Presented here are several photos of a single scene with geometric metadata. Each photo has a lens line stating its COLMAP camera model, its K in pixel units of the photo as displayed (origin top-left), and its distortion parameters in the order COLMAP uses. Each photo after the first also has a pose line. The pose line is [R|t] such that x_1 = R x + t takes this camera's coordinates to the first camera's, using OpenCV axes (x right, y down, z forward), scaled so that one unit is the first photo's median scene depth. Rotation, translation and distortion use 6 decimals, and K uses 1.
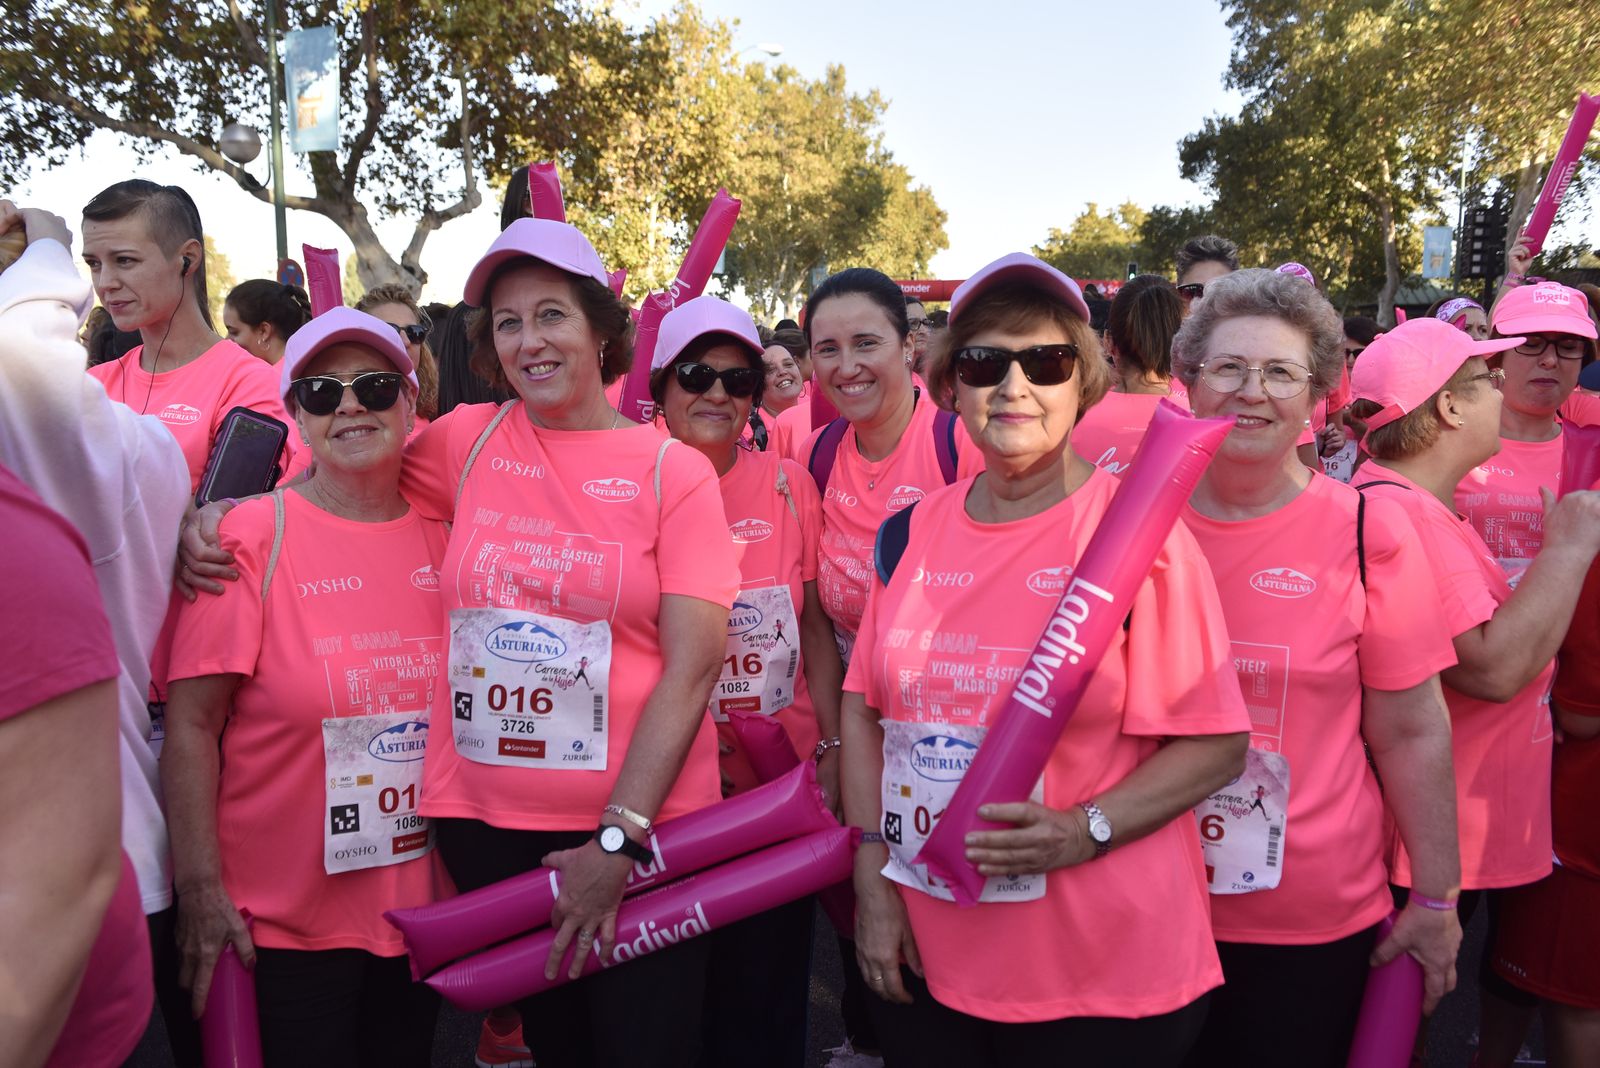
lens RADIAL K [[1151.3, 0, 802.5], [0, 1151.3, 523.1], [0, 0, 1]] dist [-0.039021, -0.000470]
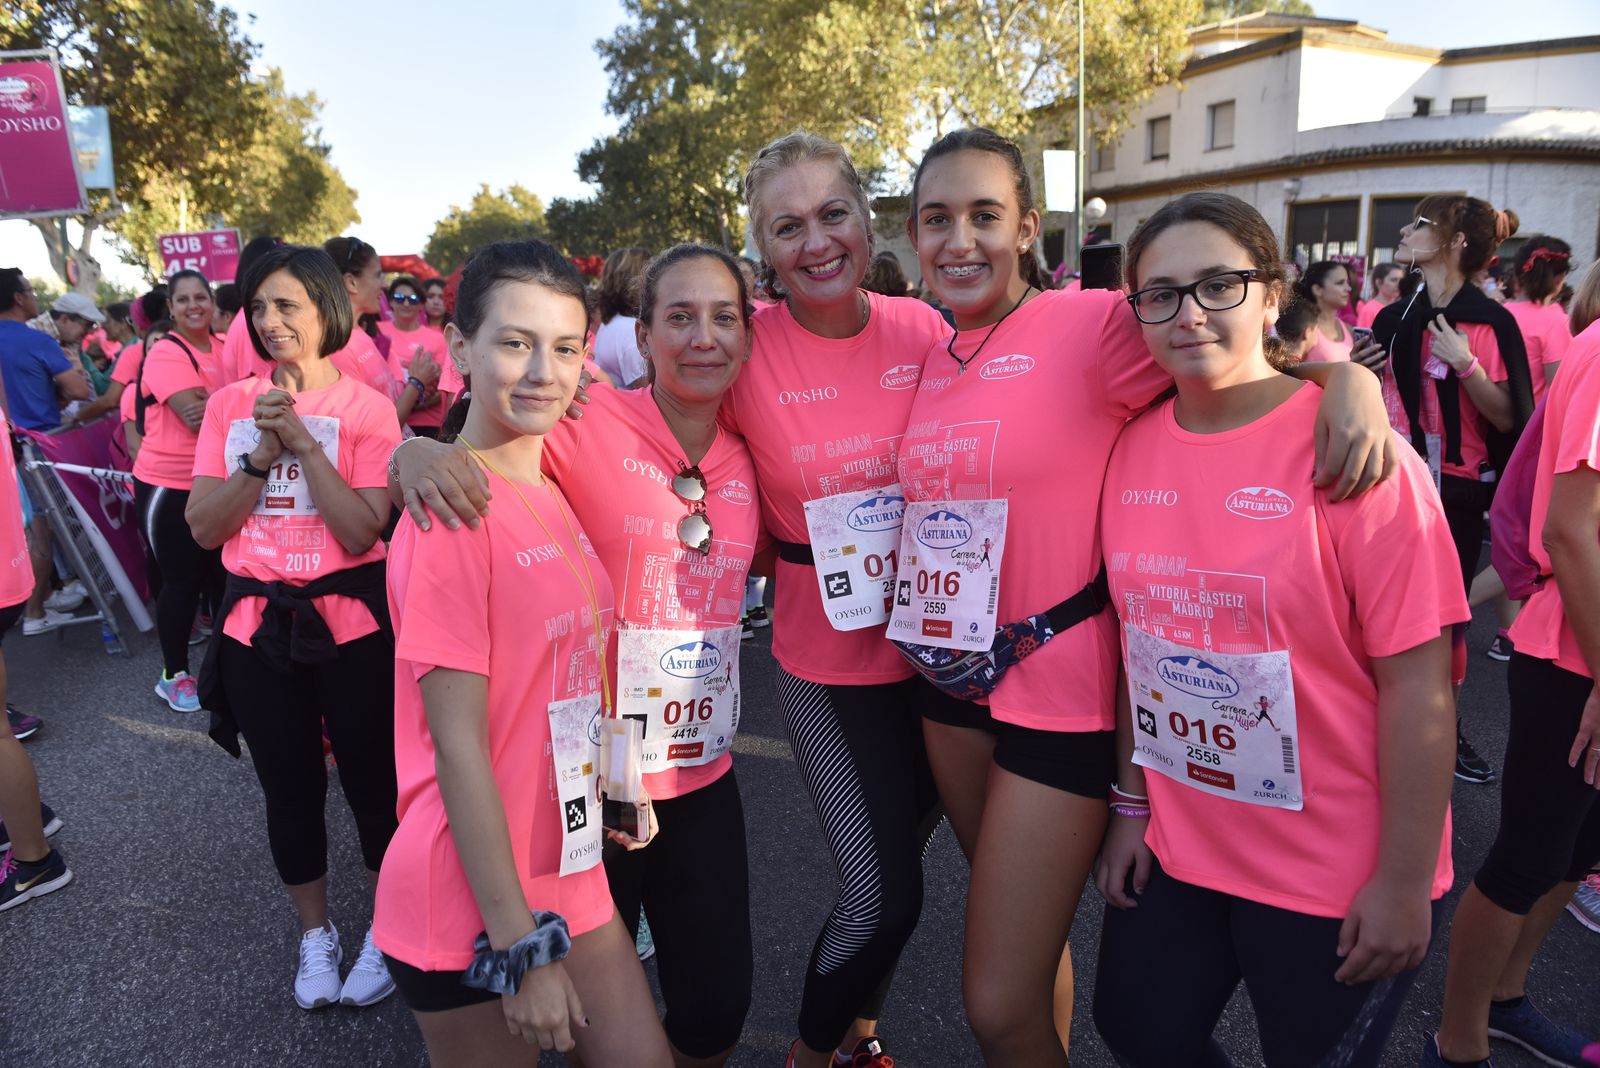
lens RADIAL K [[1083.9, 0, 795.5], [0, 1083.9, 528.2], [0, 0, 1]] dist [-0.057296, -0.001422]
pose [[0.863145, -0.113438, 0.492050, -0.116517], [0.090599, 0.993417, 0.070097, 0.037131], [-0.496762, -0.015925, 0.867741, -0.225466]]
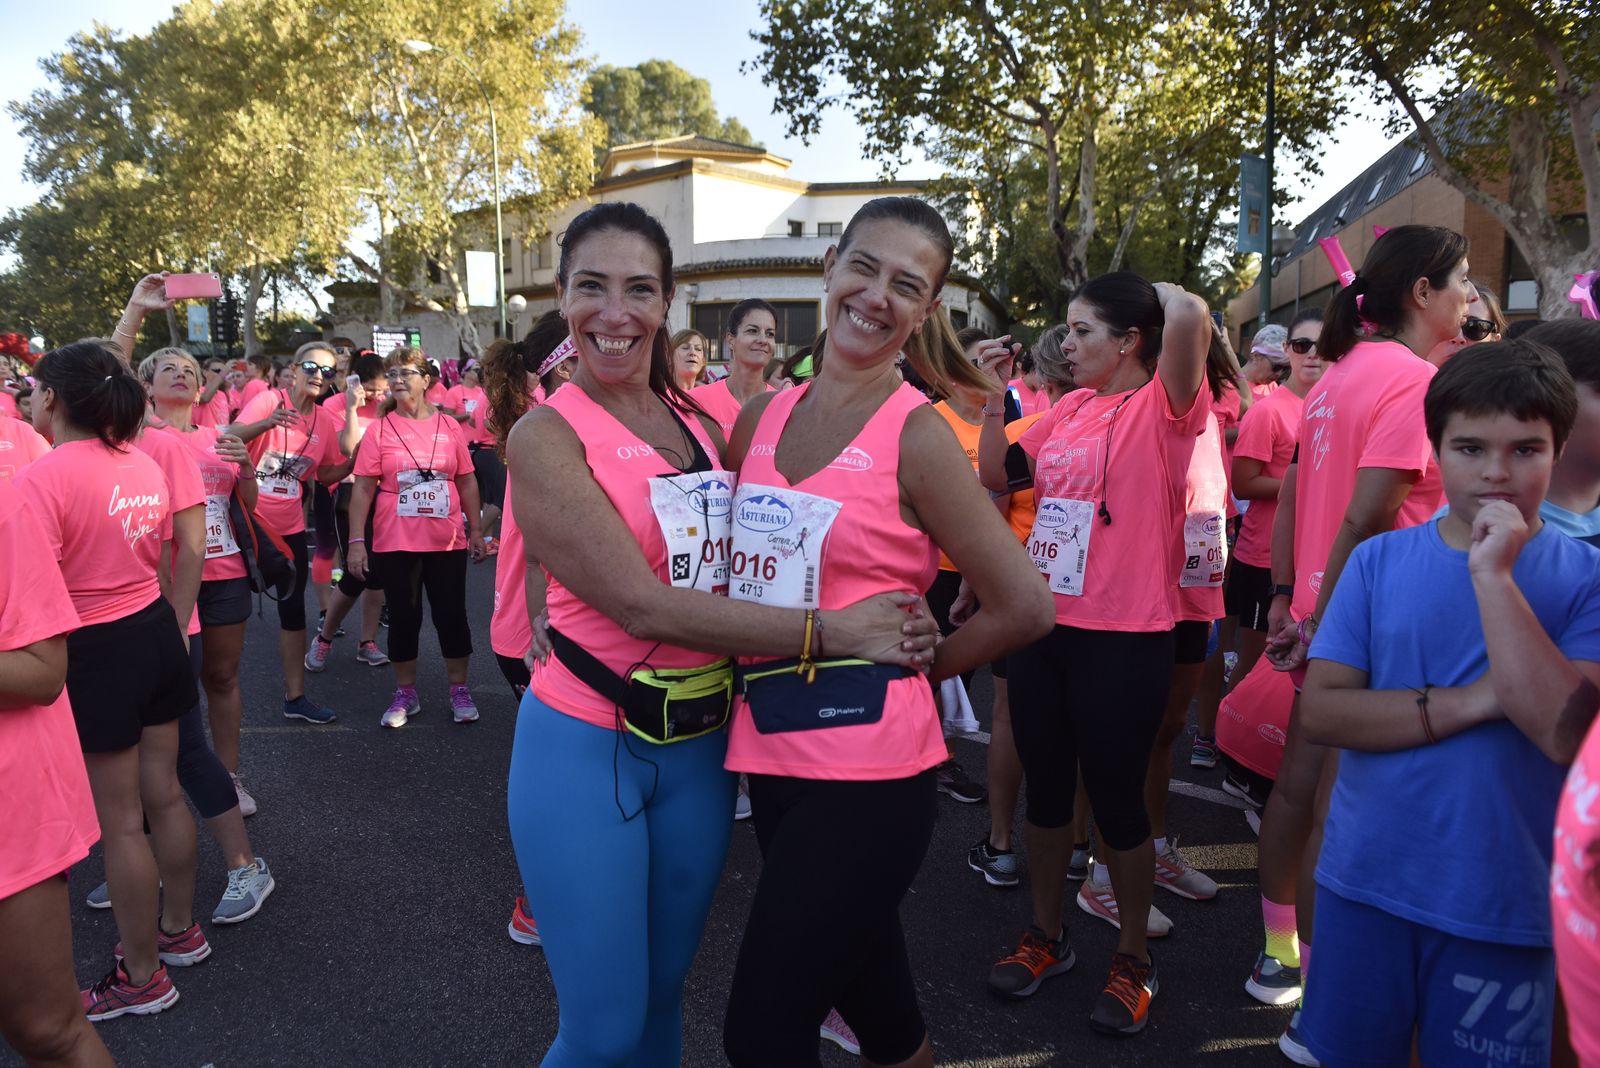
lens RADIAL K [[1083.9, 0, 801.8], [0, 1083.9, 533.2], [0, 0, 1]] dist [-0.057296, -0.001422]
pose [[0.560003, -0.111674, 0.820929, -0.125956], [0.127155, 0.990719, 0.048032, 0.050146], [-0.818675, 0.077487, 0.569006, -0.309148]]
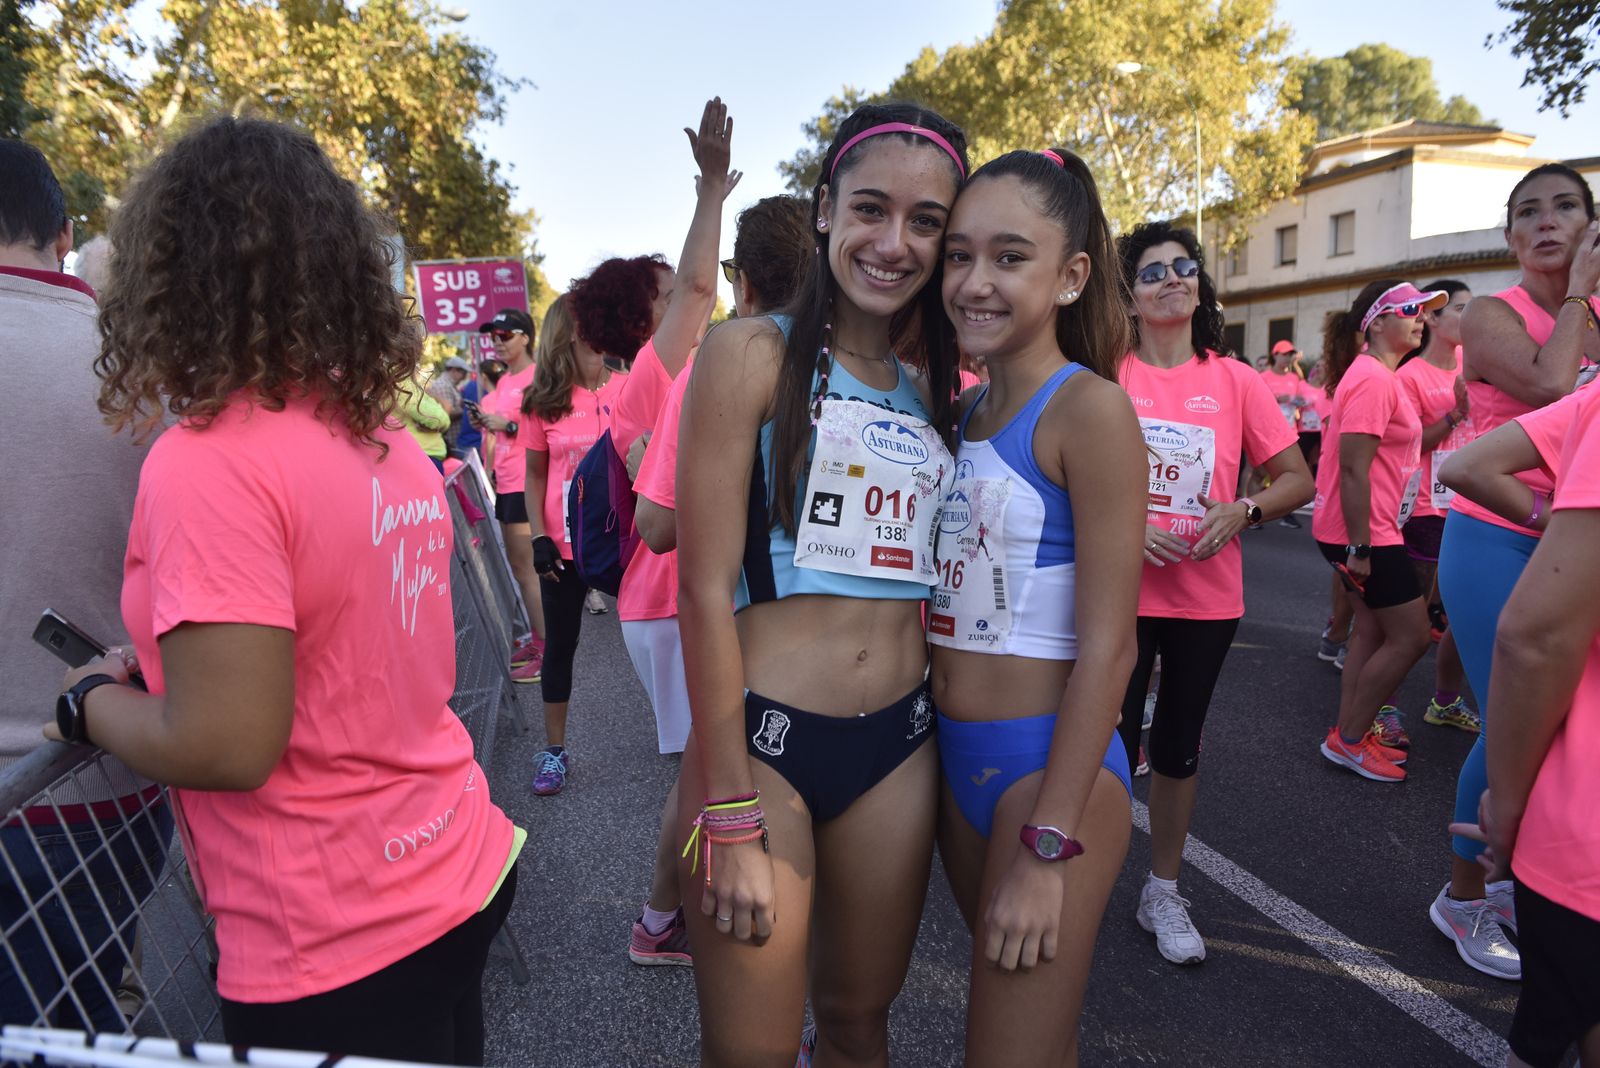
lens RADIAL K [[1083.9, 0, 791.7], [0, 1083.9, 532.2], [0, 0, 1]] dist [-0.057296, -0.001422]
pose [[0.932936, -0.049014, 0.356690, -0.149518], [0.061653, 0.997806, -0.024143, 0.056262], [-0.354723, 0.044515, 0.933911, -0.318169]]
